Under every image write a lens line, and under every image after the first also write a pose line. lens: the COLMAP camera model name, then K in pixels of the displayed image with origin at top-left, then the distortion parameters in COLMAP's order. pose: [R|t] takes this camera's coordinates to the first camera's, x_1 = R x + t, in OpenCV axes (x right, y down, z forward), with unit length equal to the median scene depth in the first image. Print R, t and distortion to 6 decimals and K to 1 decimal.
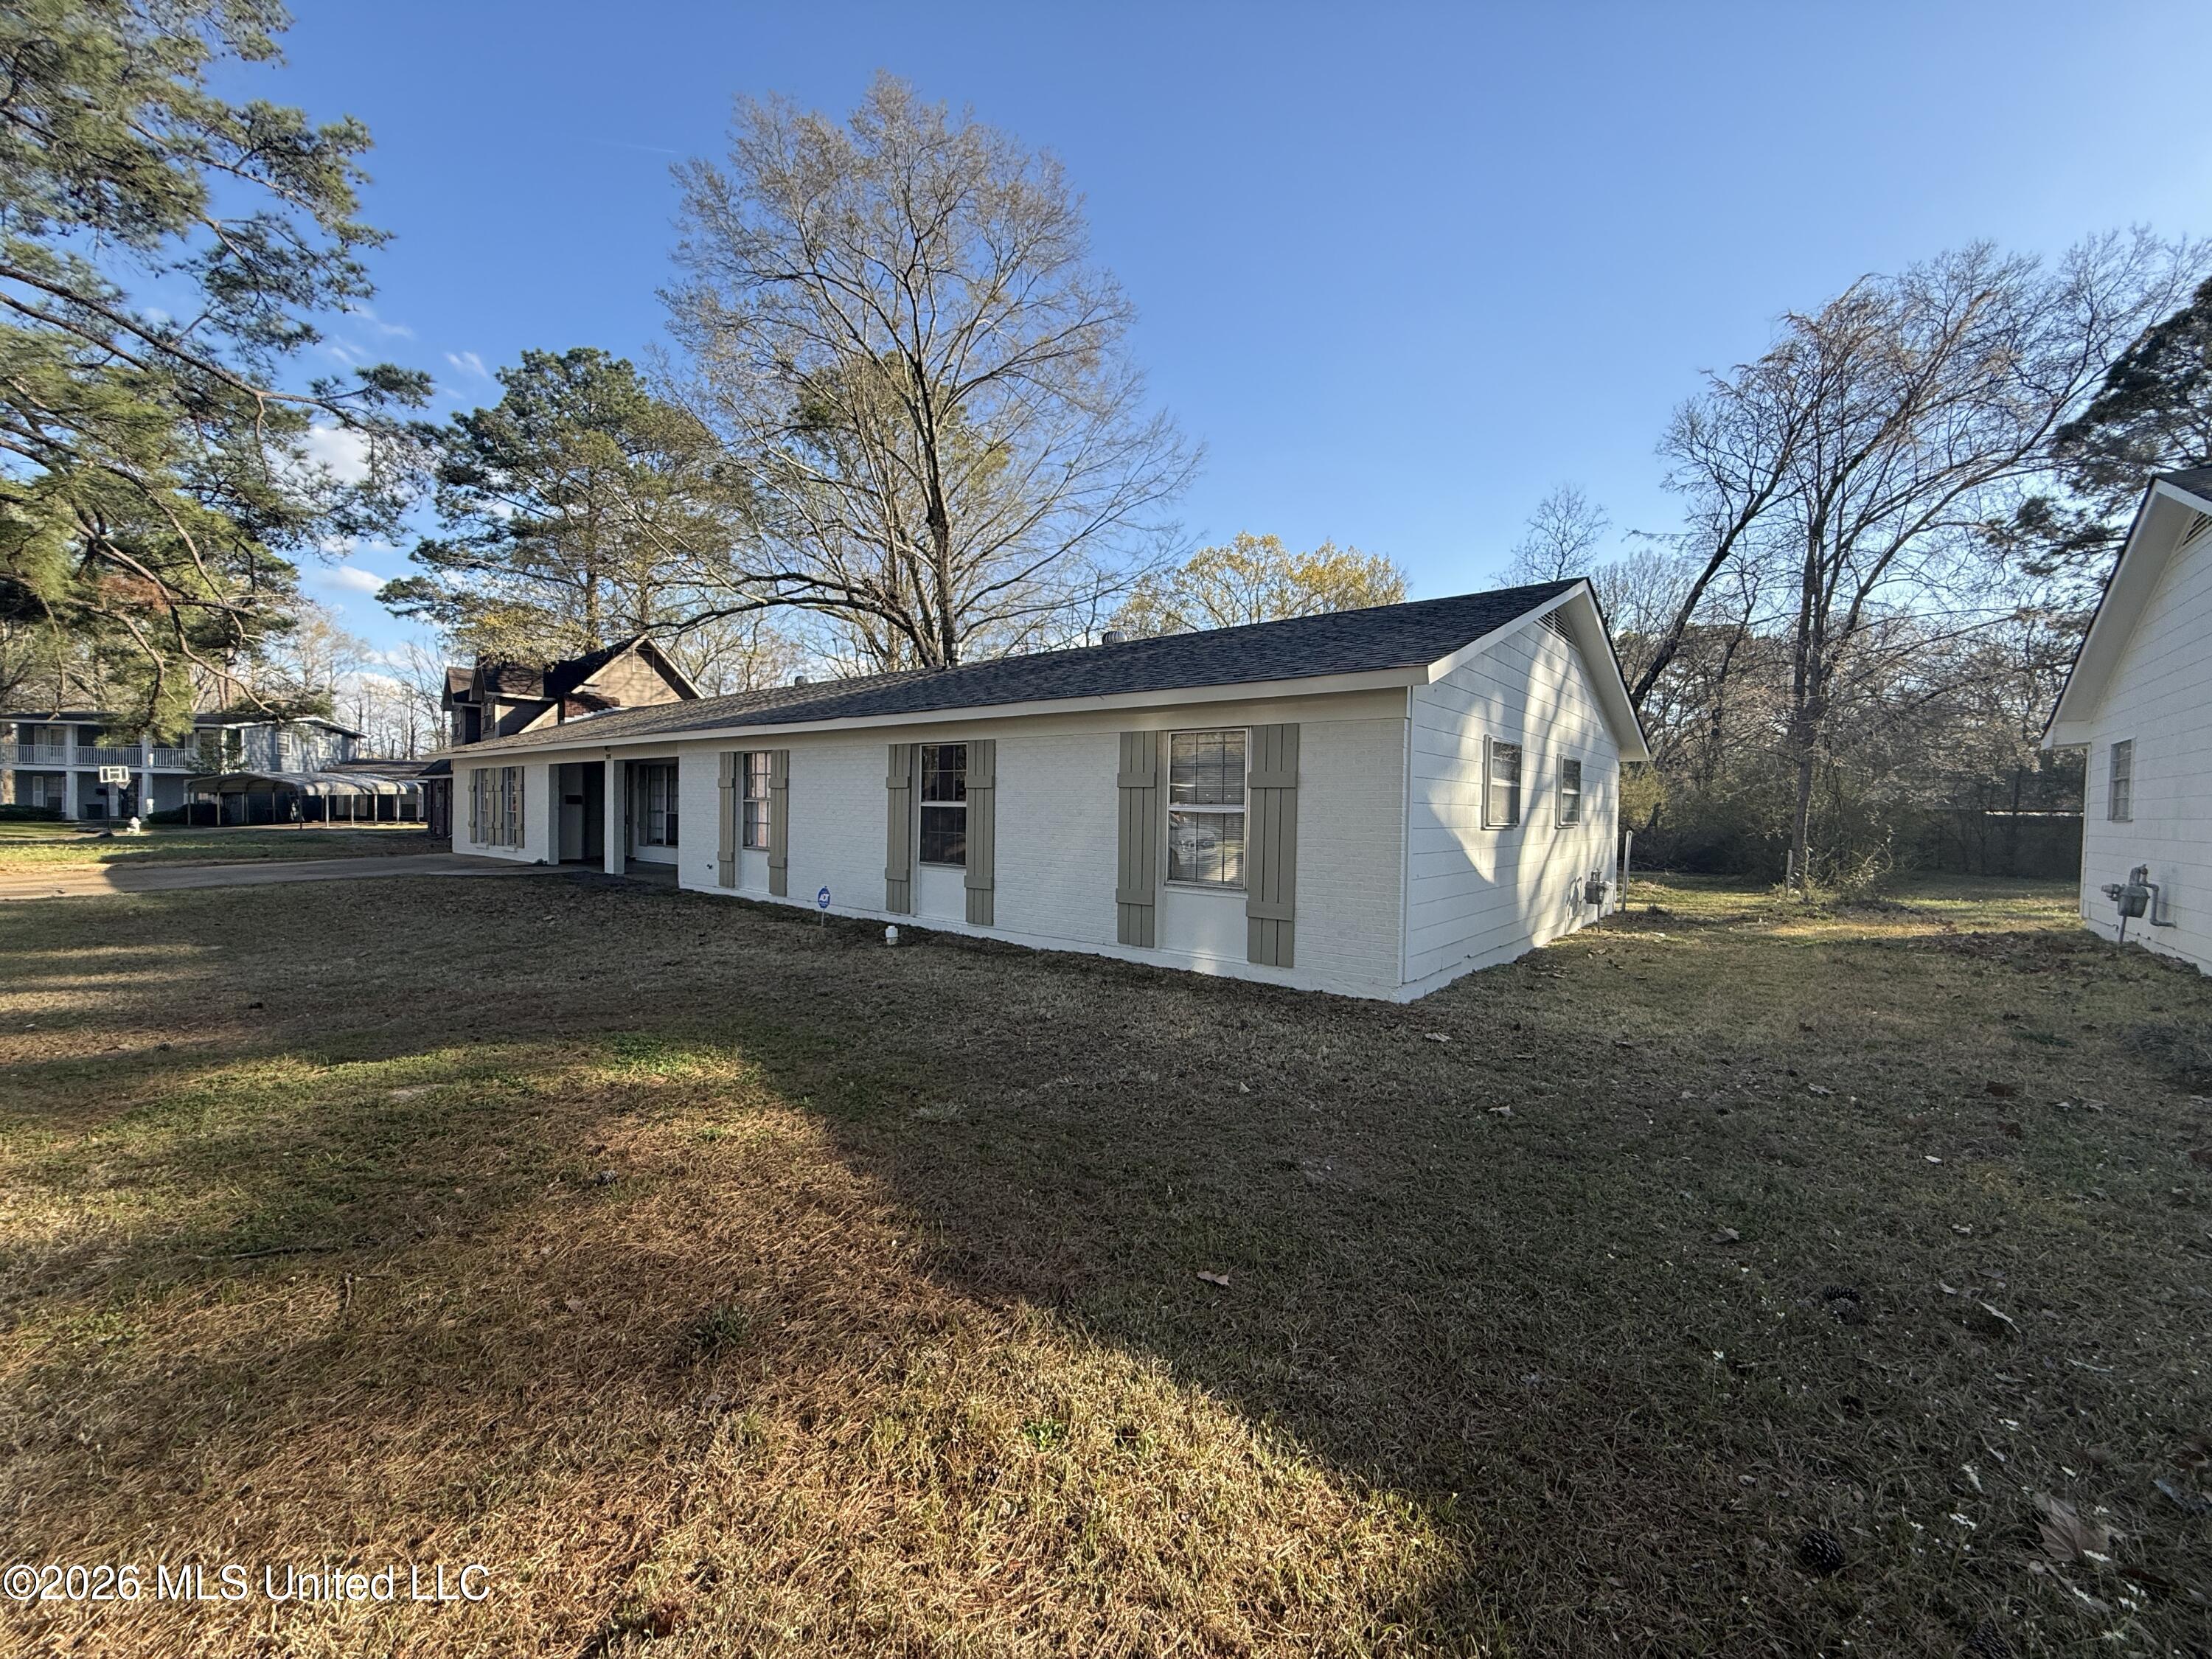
lens RADIAL K [[880.4, 0, 1108.0], [0, 880.4, 833.7], [0, 0, 1]] dist [0.004589, -0.000018]
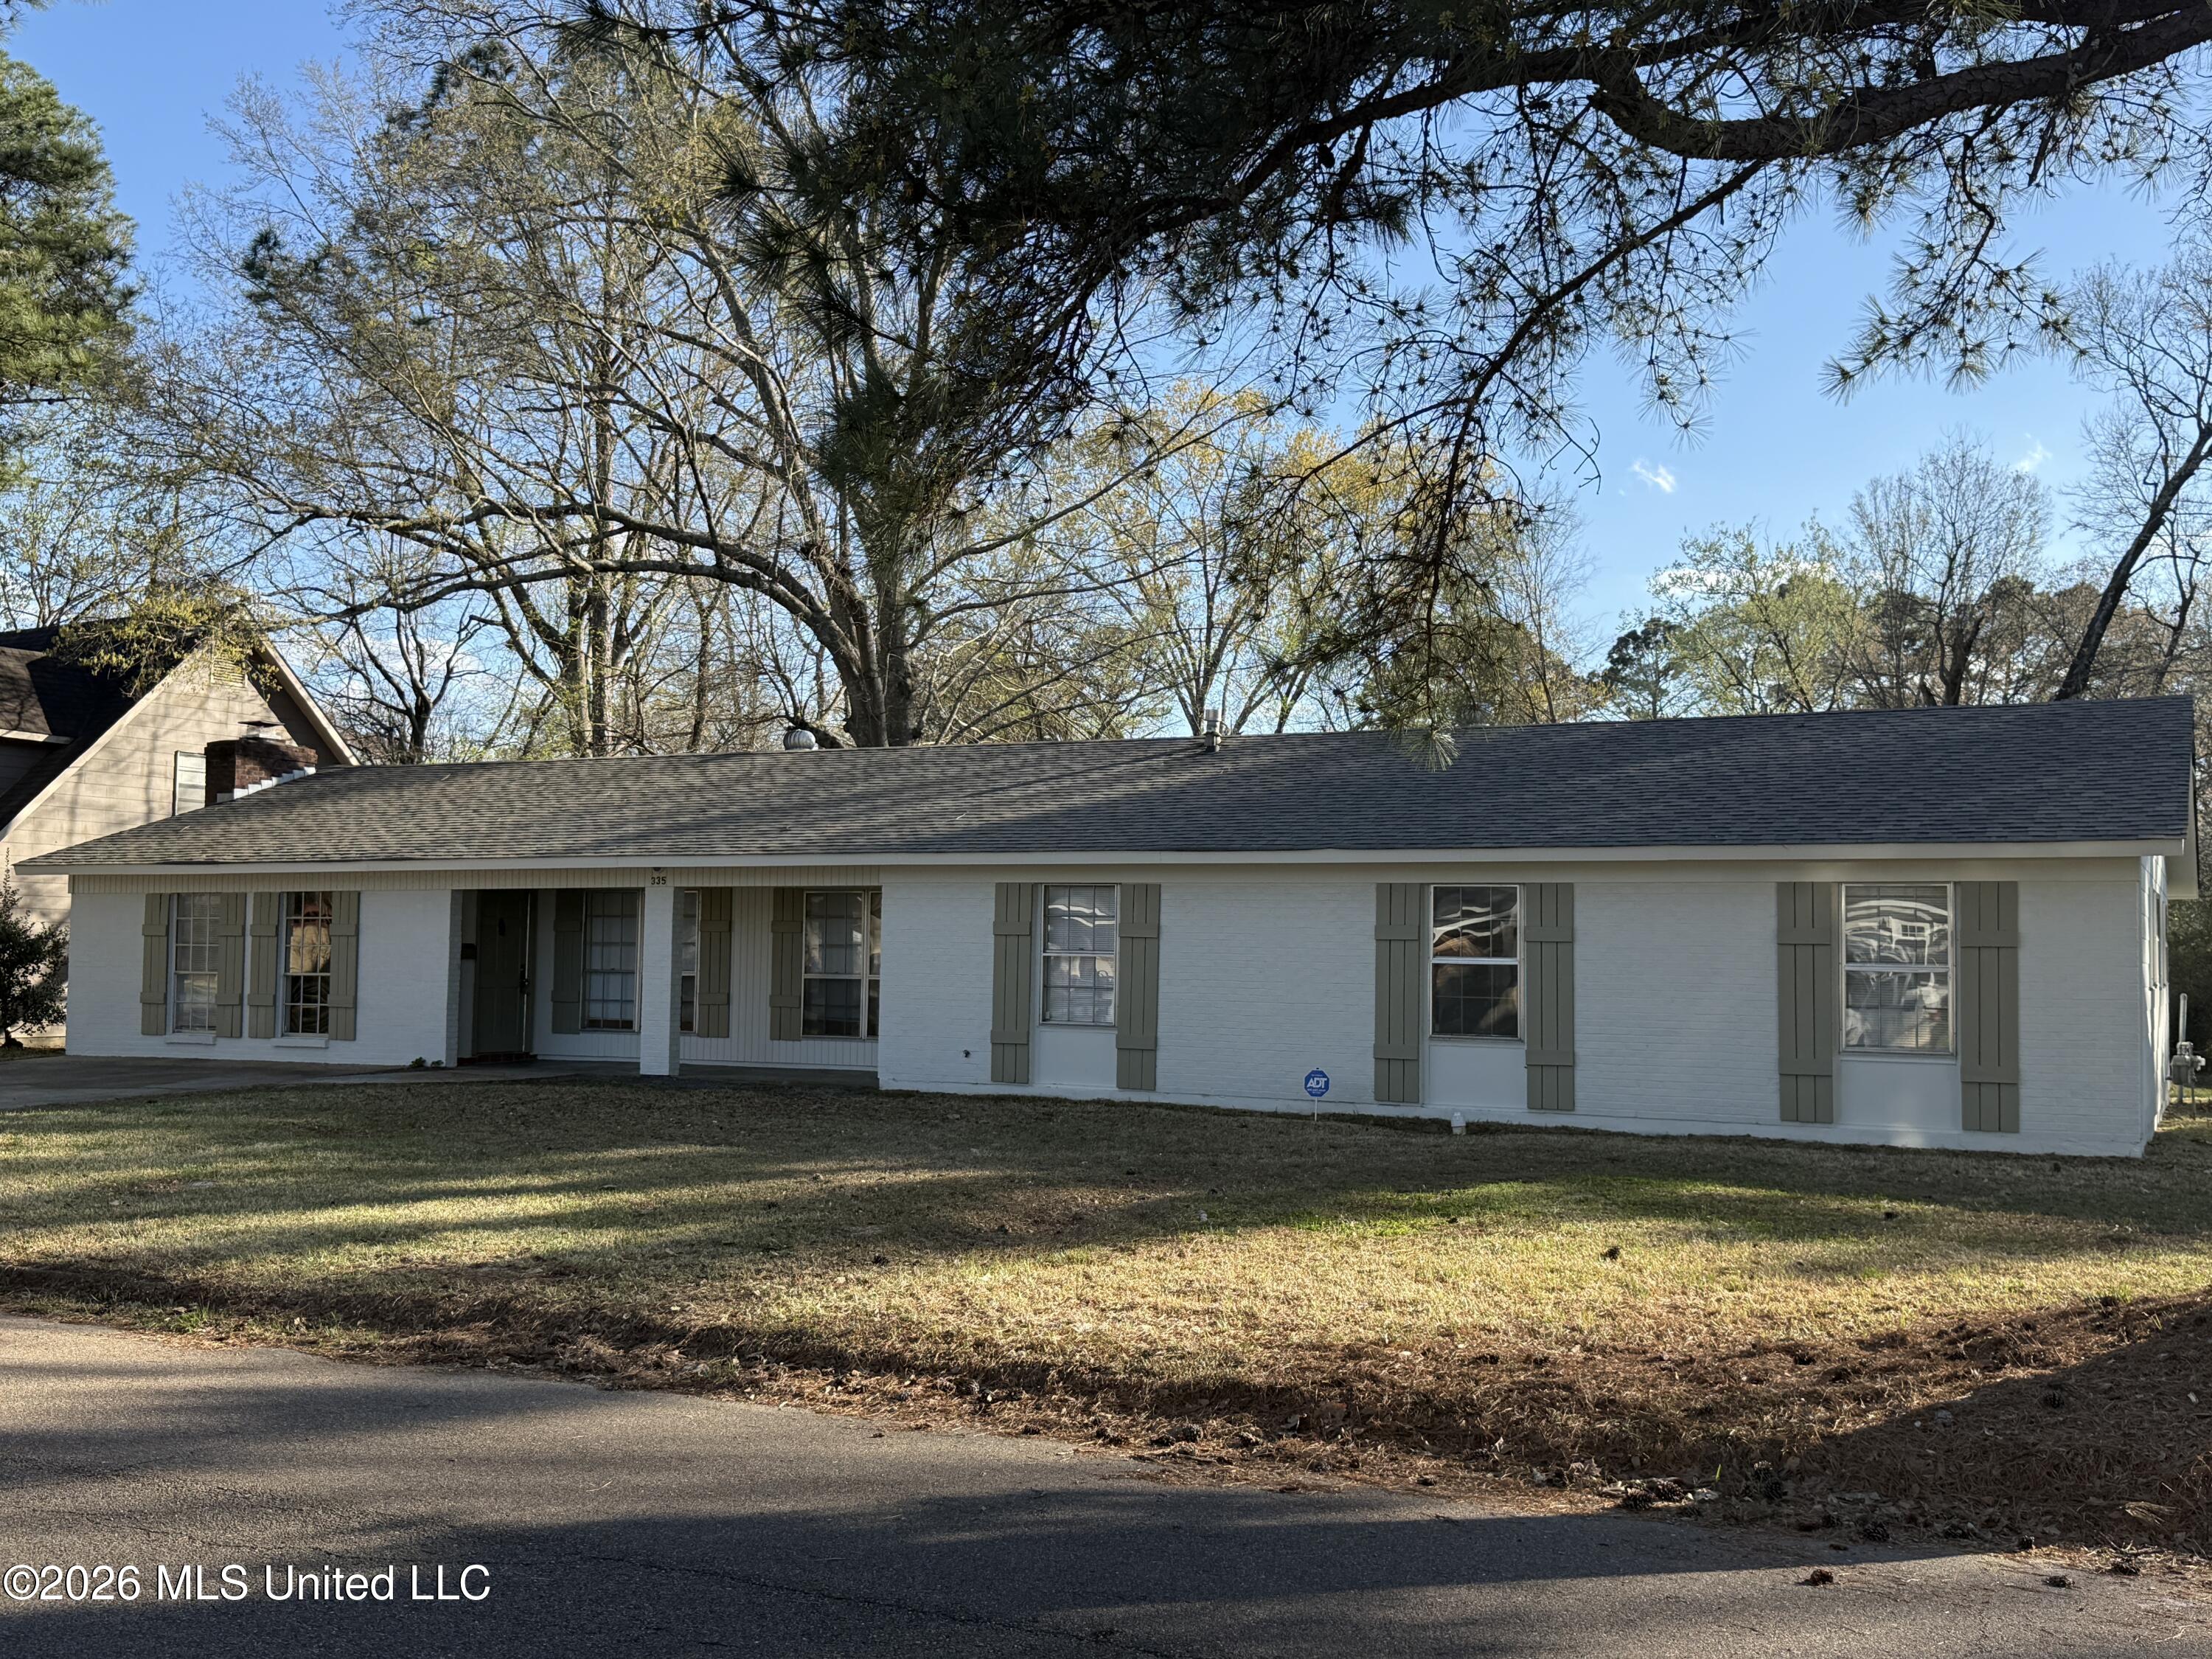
lens RADIAL K [[2257.7, 0, 1105.8], [0, 2257.7, 837.7], [0, 0, 1]] dist [0.110851, 0.000000]
pose [[0.976005, 0.008369, 0.217586, -0.953770], [0.009252, 0.996765, -0.079841, 0.015491], [-0.217550, 0.079938, 0.972770, -0.917418]]
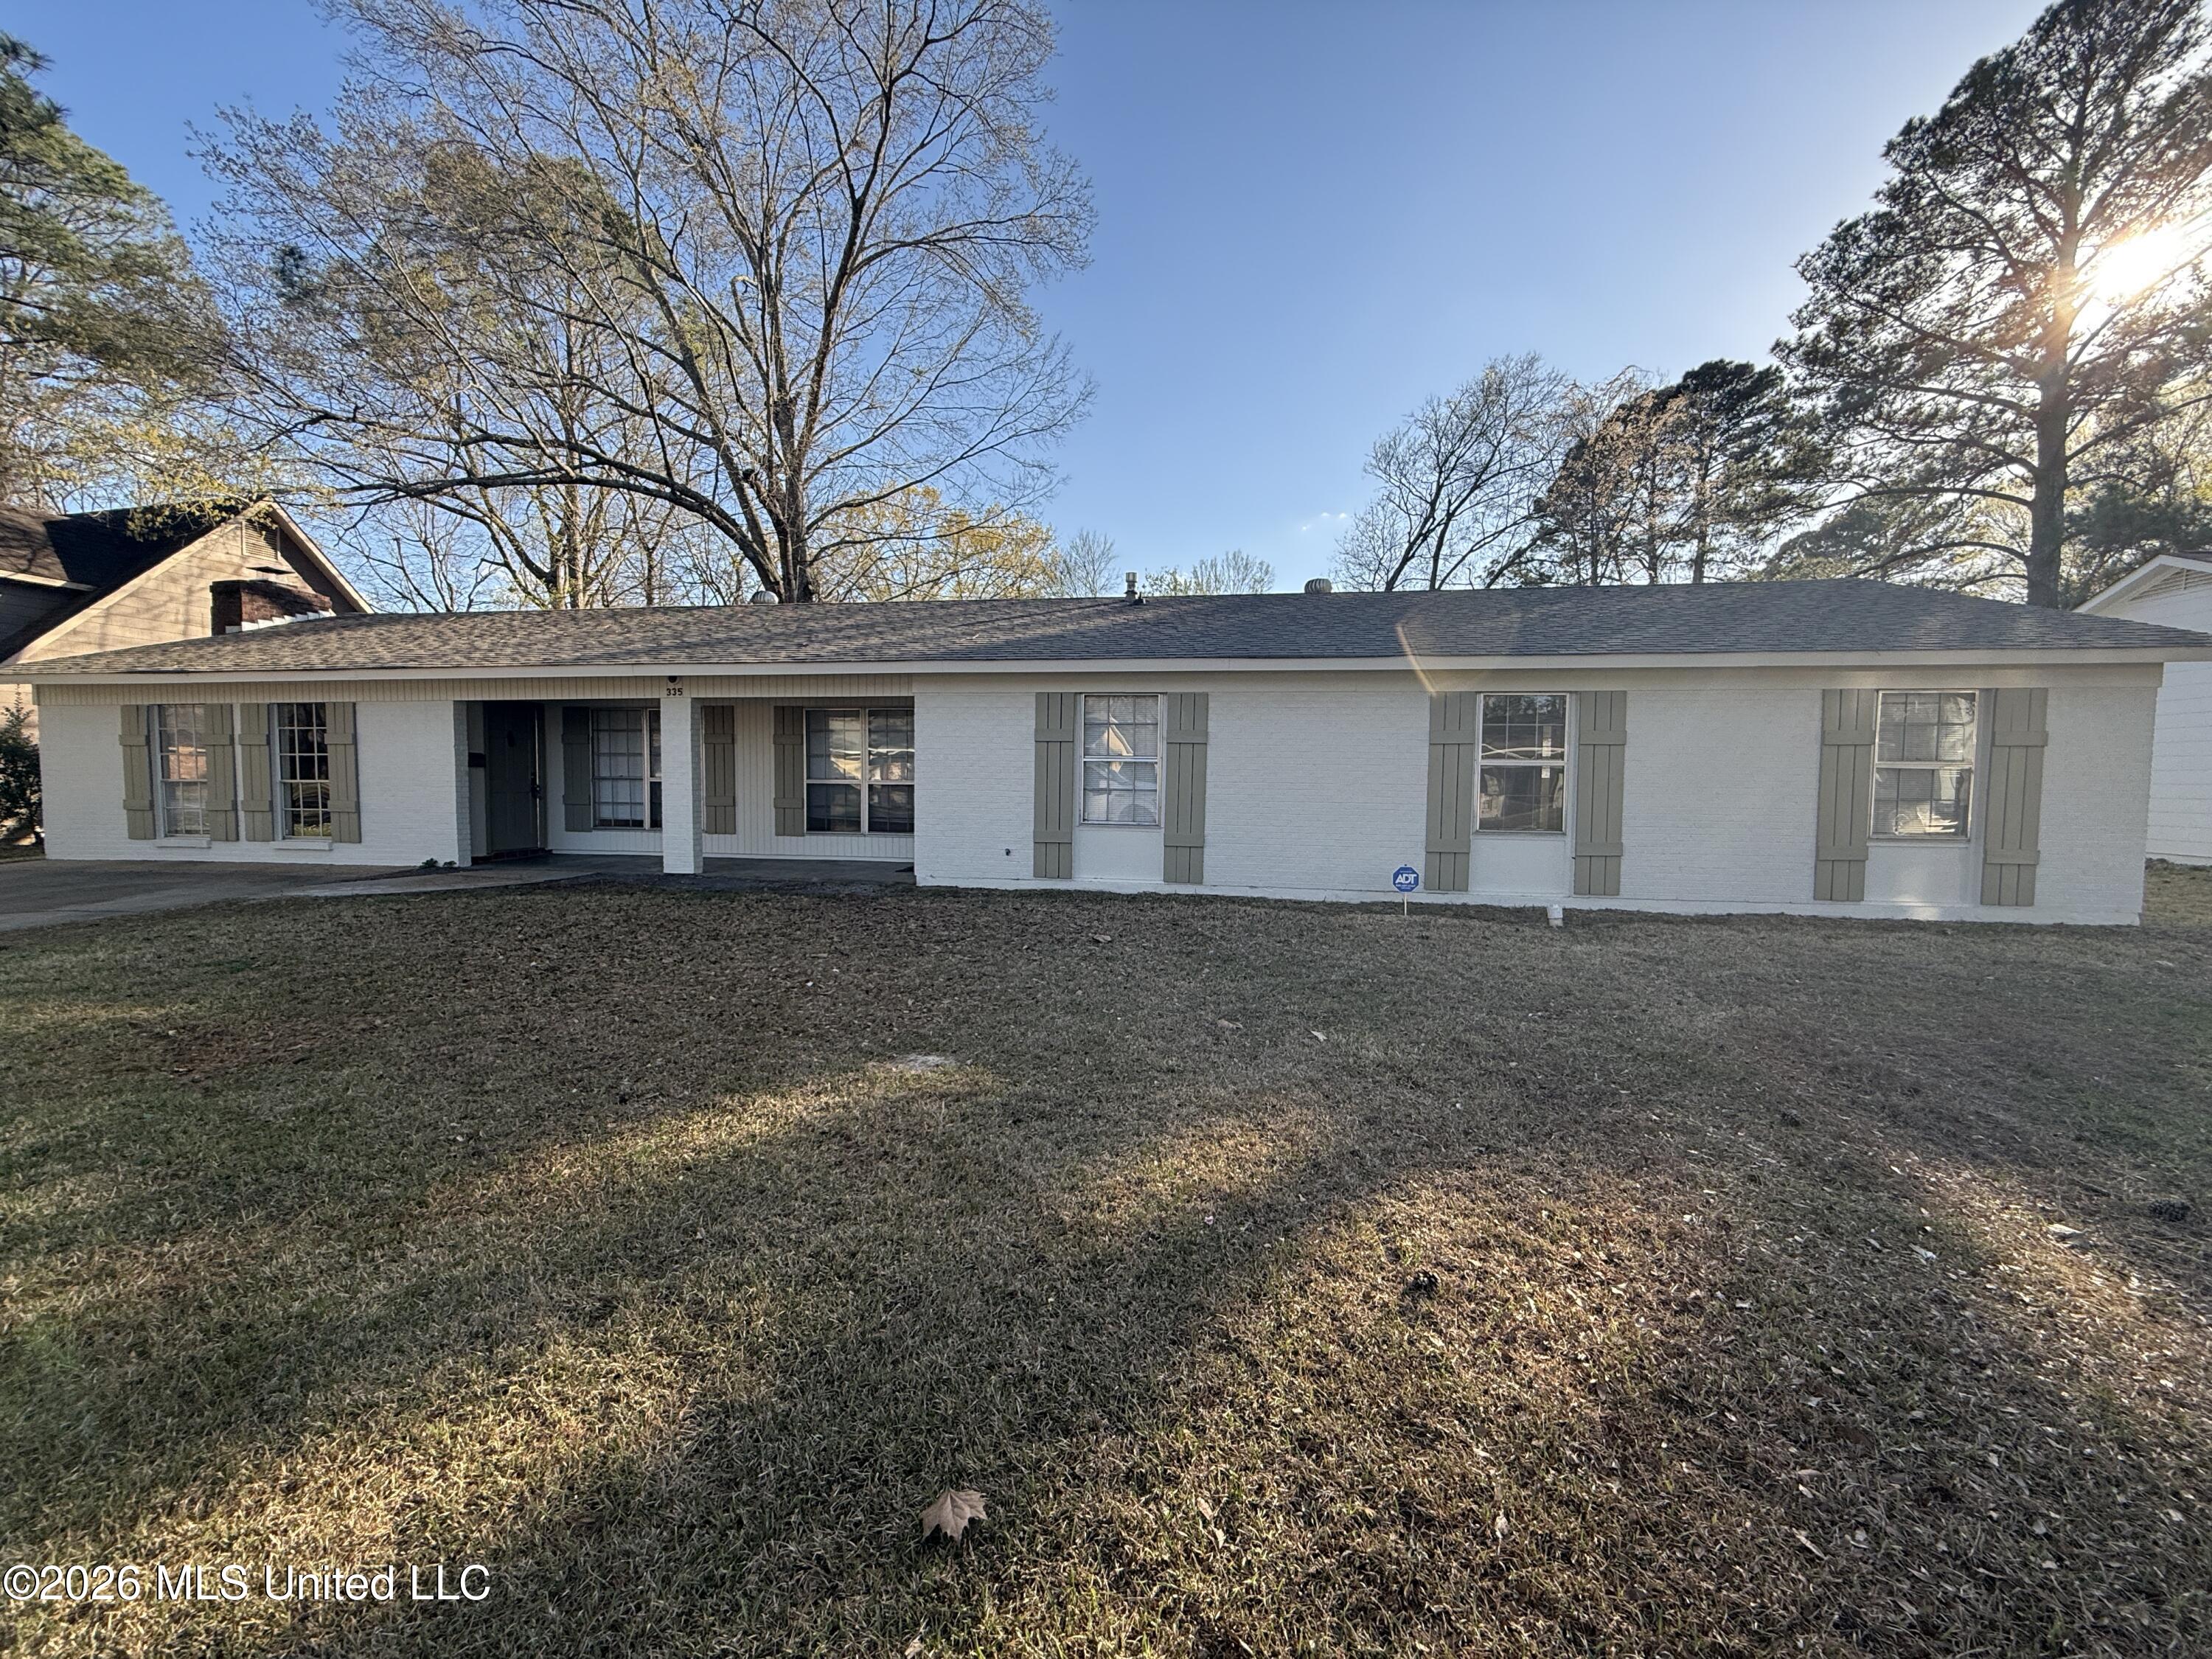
lens RADIAL K [[880.4, 0, 1087.7], [0, 880.4, 831.8], [0, 0, 1]] dist [0.004589, -0.000018]
pose [[0.861848, -0.040000, 0.505586, -1.000938], [0.021001, 0.998845, 0.043225, -0.011869], [-0.506731, -0.026635, 0.861693, 0.459405]]
